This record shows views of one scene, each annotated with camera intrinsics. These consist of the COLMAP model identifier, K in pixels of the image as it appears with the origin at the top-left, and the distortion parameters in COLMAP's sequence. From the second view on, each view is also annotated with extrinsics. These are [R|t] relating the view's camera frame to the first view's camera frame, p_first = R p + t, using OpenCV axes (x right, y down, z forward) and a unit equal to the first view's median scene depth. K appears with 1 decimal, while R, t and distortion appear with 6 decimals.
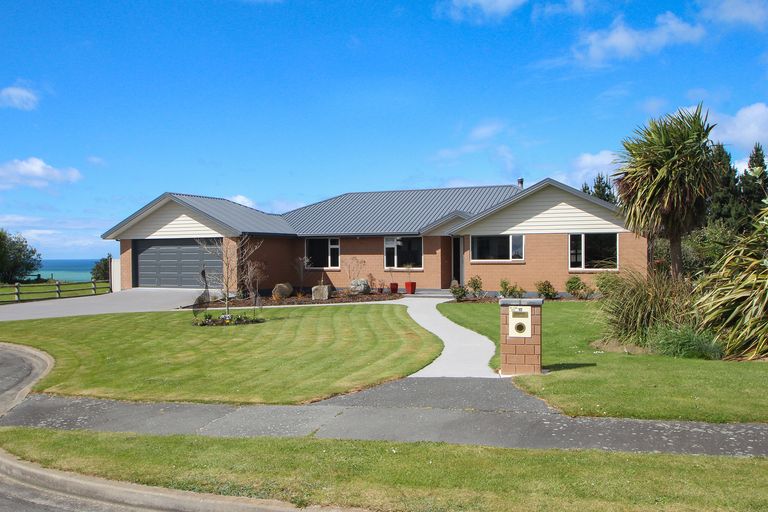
lens RADIAL K [[677.2, 0, 383.6], [0, 677.2, 255.7], [0, 0, 1]] dist [0.003993, 0.000365]
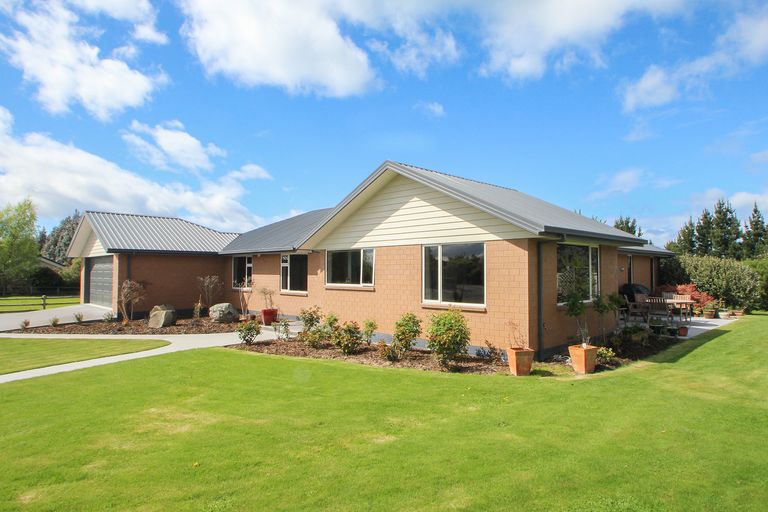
lens RADIAL K [[467.9, 0, 385.0], [0, 467.9, 256.2], [0, 0, 1]] dist [-0.000873, 0.000027]
pose [[0.937284, -0.003810, -0.348546, 0.342132], [-0.007985, 0.999443, -0.032396, -0.006992], [0.348476, 0.033148, 0.936732, 0.501640]]
